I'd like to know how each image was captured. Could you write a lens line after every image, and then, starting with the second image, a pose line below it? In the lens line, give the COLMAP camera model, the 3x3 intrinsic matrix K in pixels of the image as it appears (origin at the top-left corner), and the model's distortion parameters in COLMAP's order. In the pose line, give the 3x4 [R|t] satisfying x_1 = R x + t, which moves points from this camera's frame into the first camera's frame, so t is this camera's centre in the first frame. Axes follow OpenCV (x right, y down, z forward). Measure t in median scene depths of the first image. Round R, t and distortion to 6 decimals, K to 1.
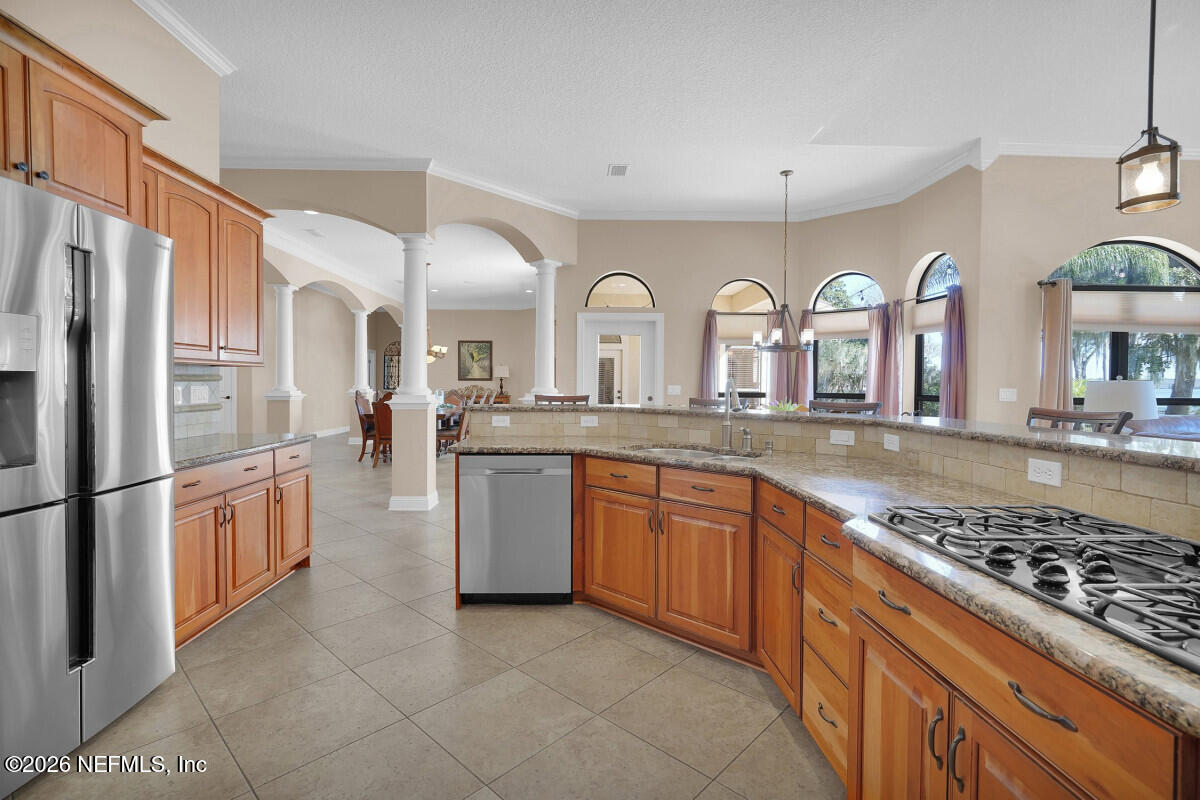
lens RADIAL K [[558.3, 0, 594.5], [0, 558.3, 402.6], [0, 0, 1]] dist [-0.005033, 0.000461]
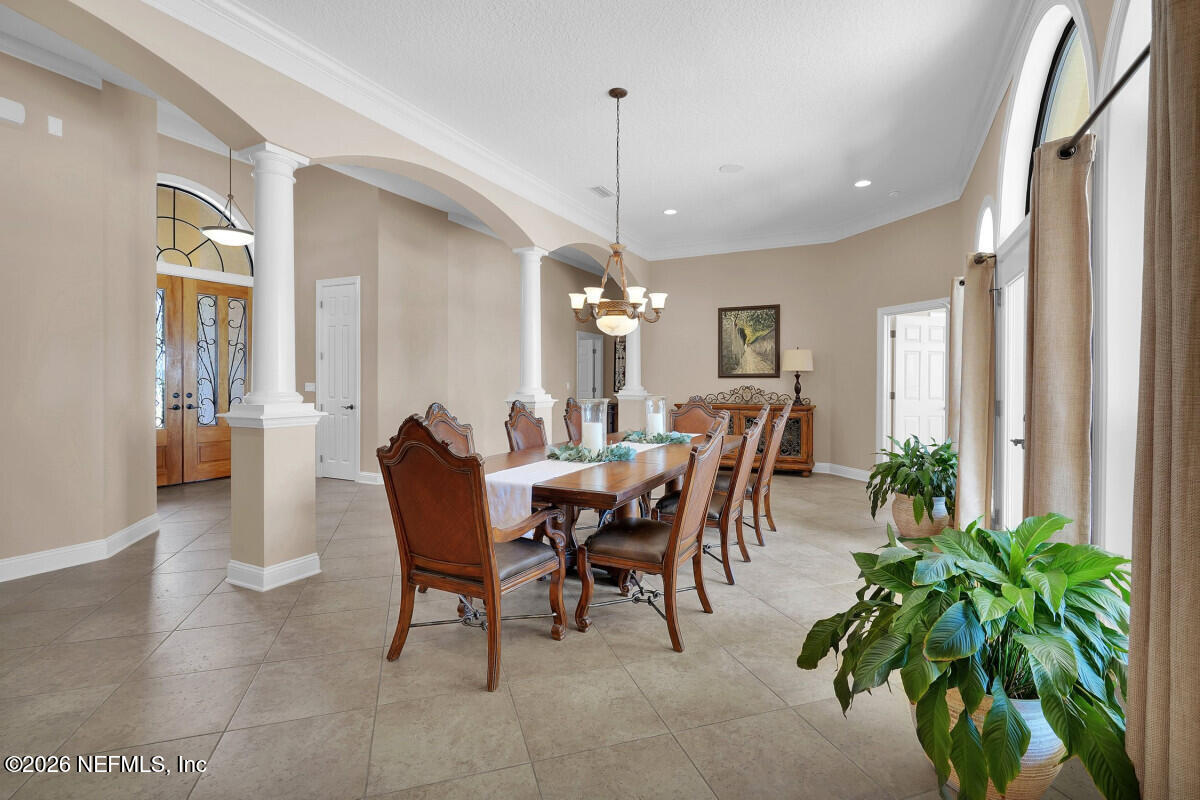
lens RADIAL K [[558.3, 0, 599.2], [0, 558.3, 390.3], [0, 0, 1]] dist [-0.005033, 0.000461]
pose [[0.882907, 0.001575, -0.469545, -0.083277], [-0.010194, 0.999823, -0.015815, -0.016516], [0.469437, 0.018750, 0.882767, 0.438341]]
